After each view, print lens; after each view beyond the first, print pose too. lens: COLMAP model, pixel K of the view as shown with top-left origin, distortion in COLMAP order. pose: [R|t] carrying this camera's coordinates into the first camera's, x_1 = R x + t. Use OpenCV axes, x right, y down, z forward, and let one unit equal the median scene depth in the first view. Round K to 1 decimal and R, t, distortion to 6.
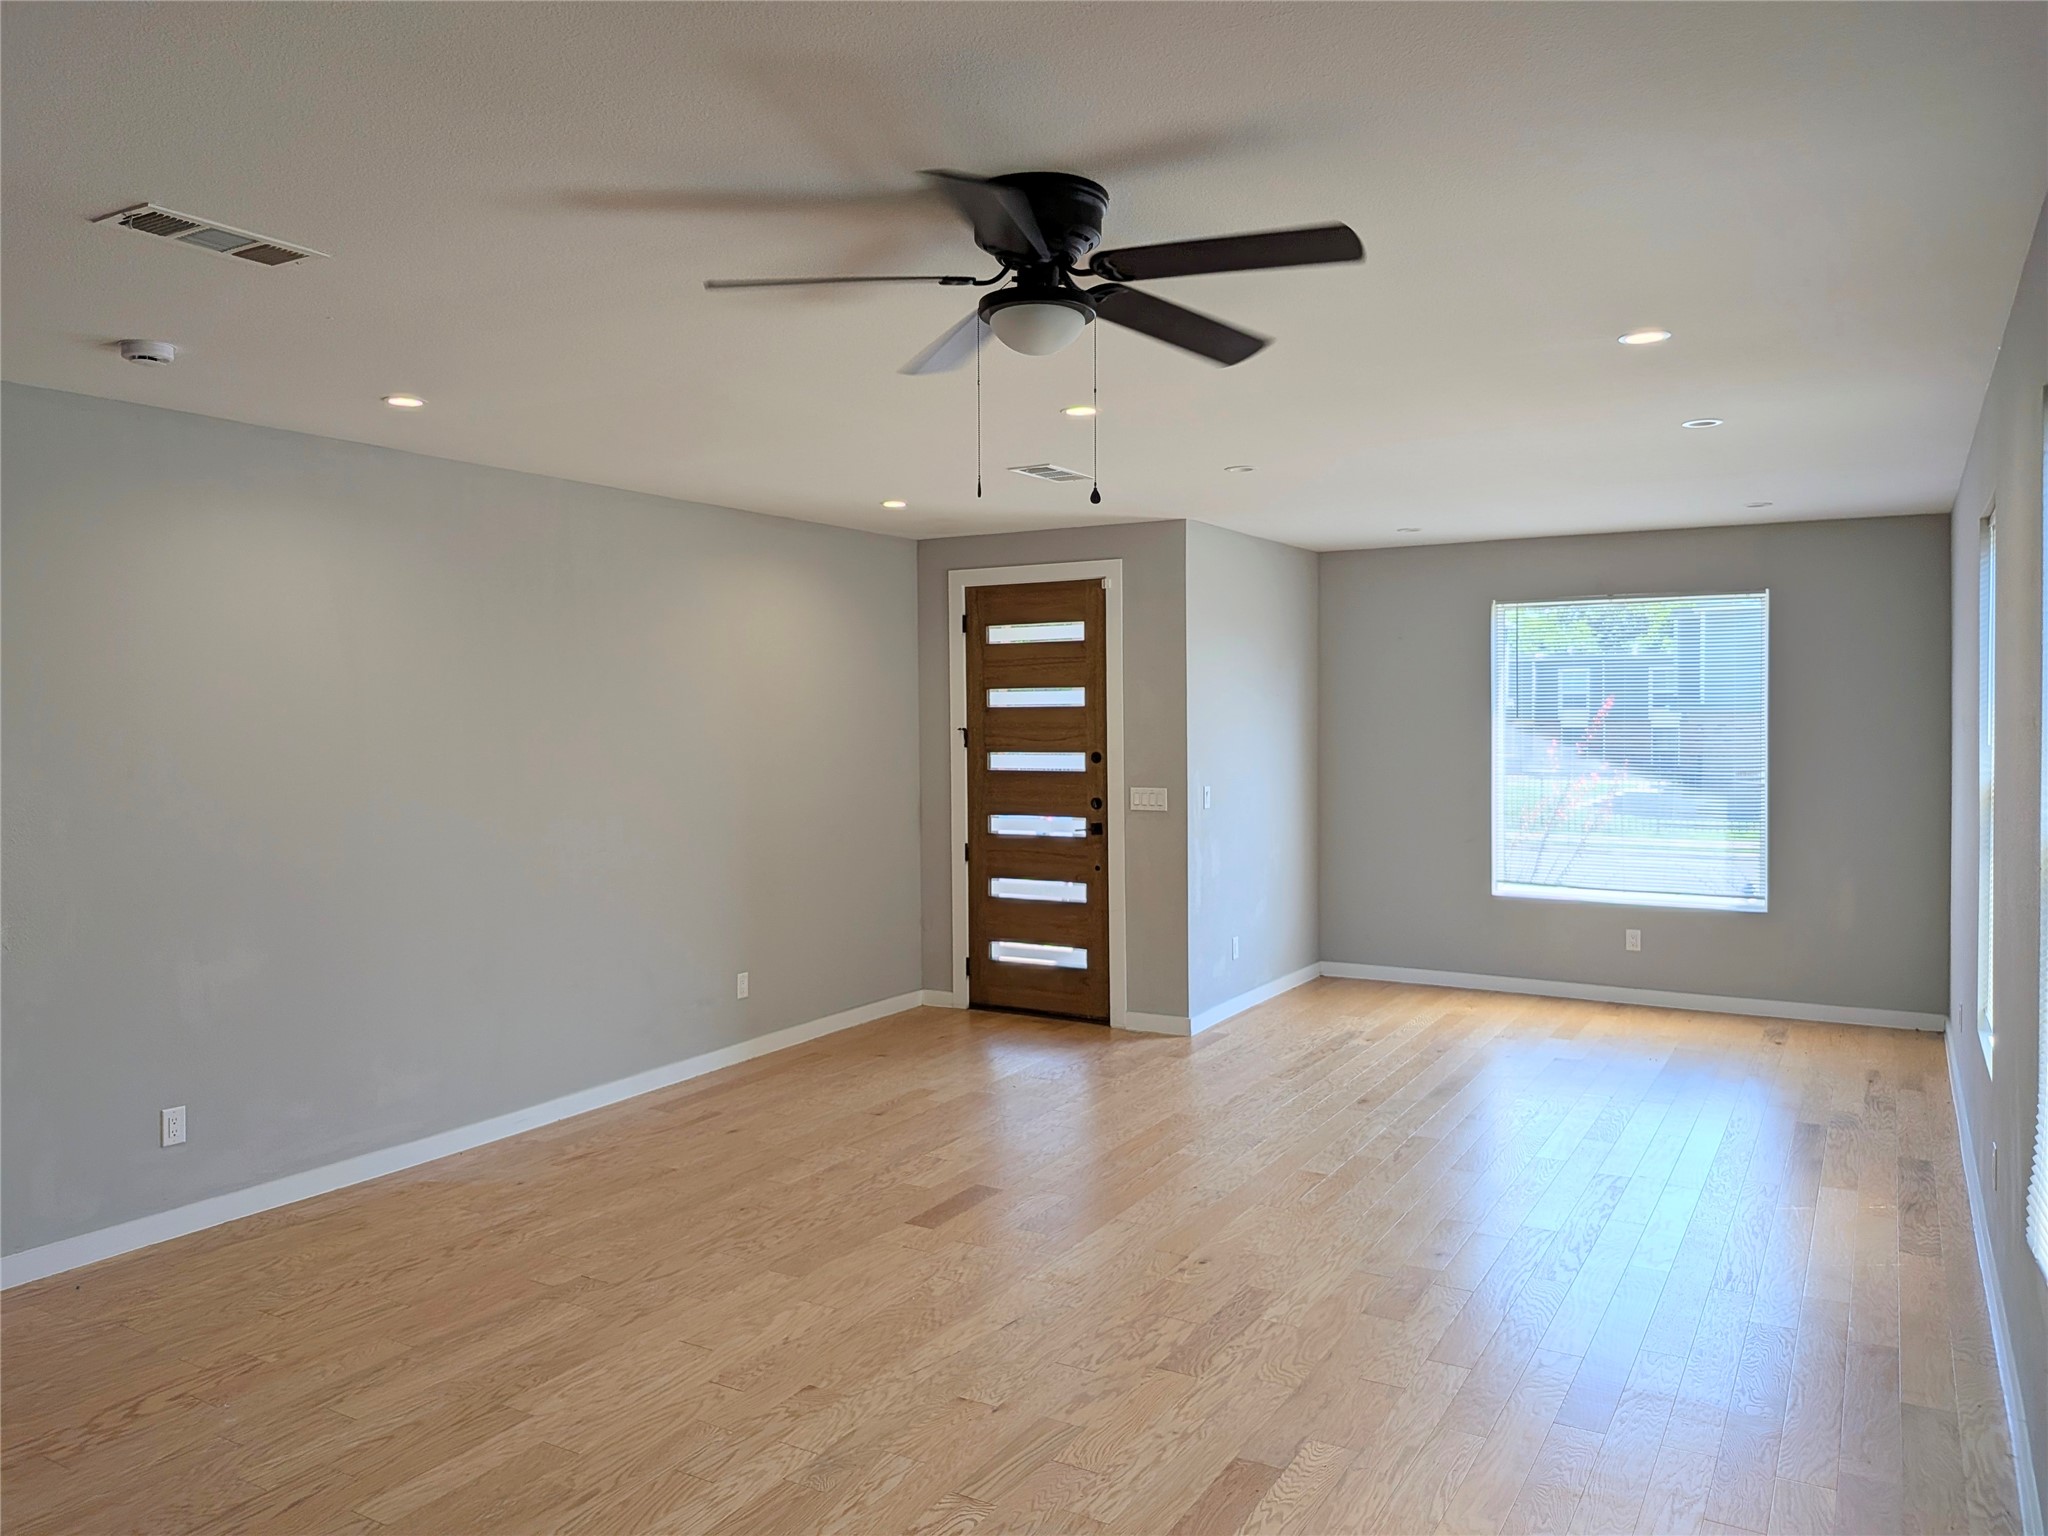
lens RADIAL K [[1458.3, 0, 1024.2], [0, 1458.3, 760.6], [0, 0, 1]] dist [0.000875, 0.000405]
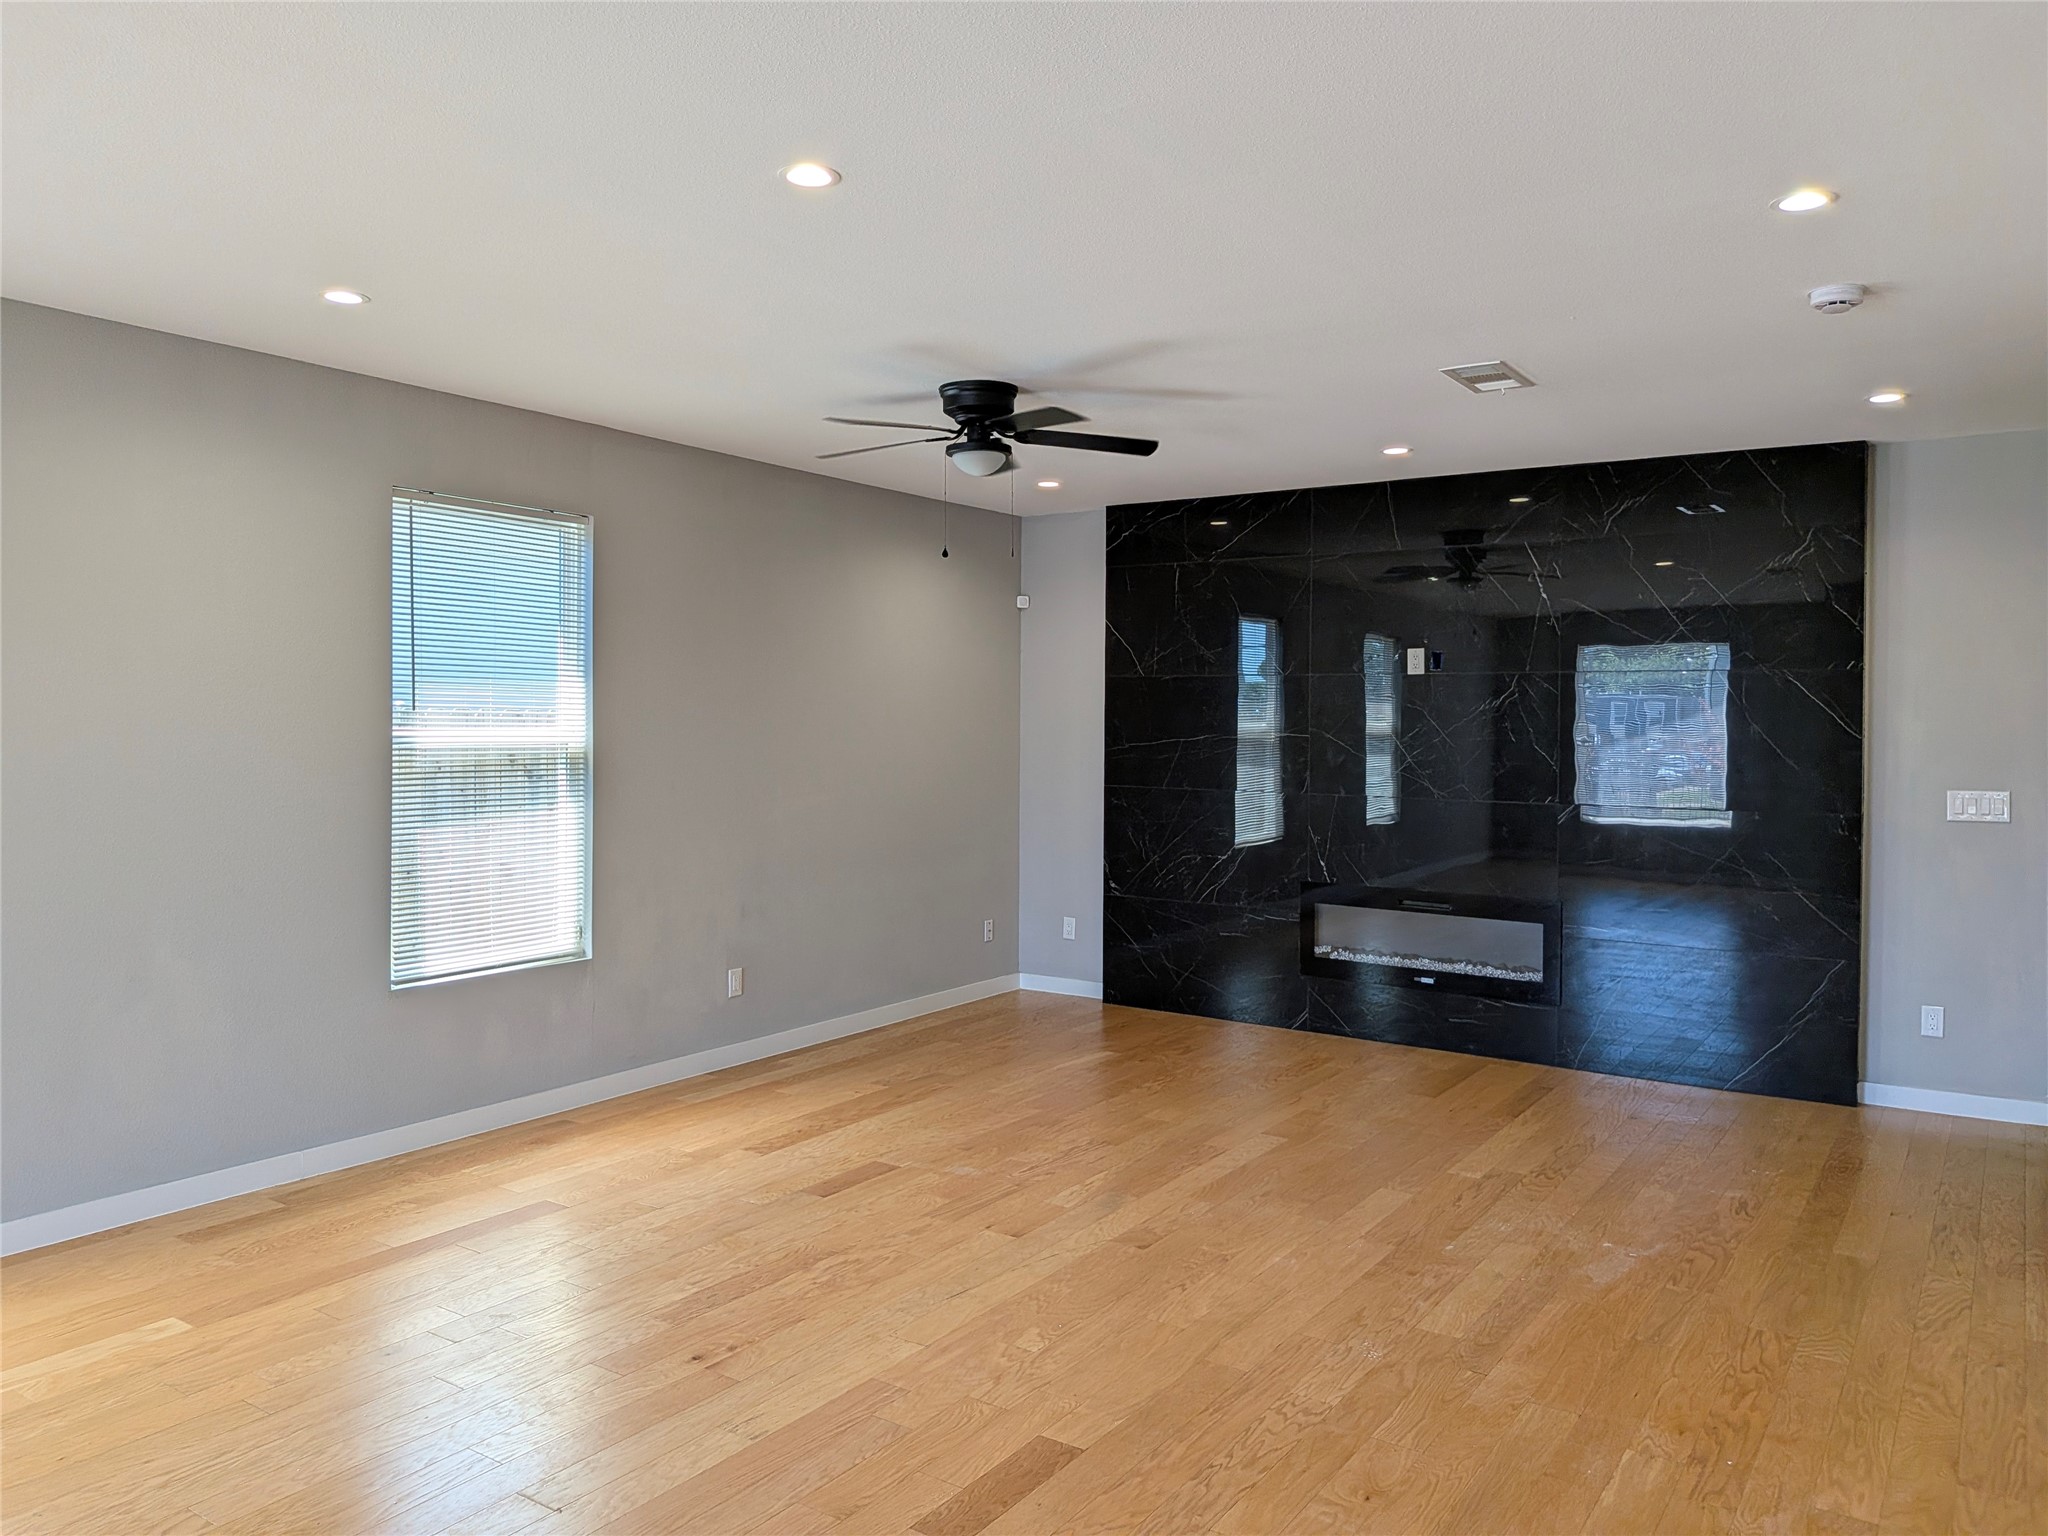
lens RADIAL K [[1458.3, 0, 1024.2], [0, 1458.3, 760.6], [0, 0, 1]] dist [0.000875, 0.000405]
pose [[-0.997584, -0.004113, 0.069347, -0.119298], [0.000206, 0.998066, 0.062159, -0.028042], [-0.069468, 0.062023, -0.995654, 1.947261]]
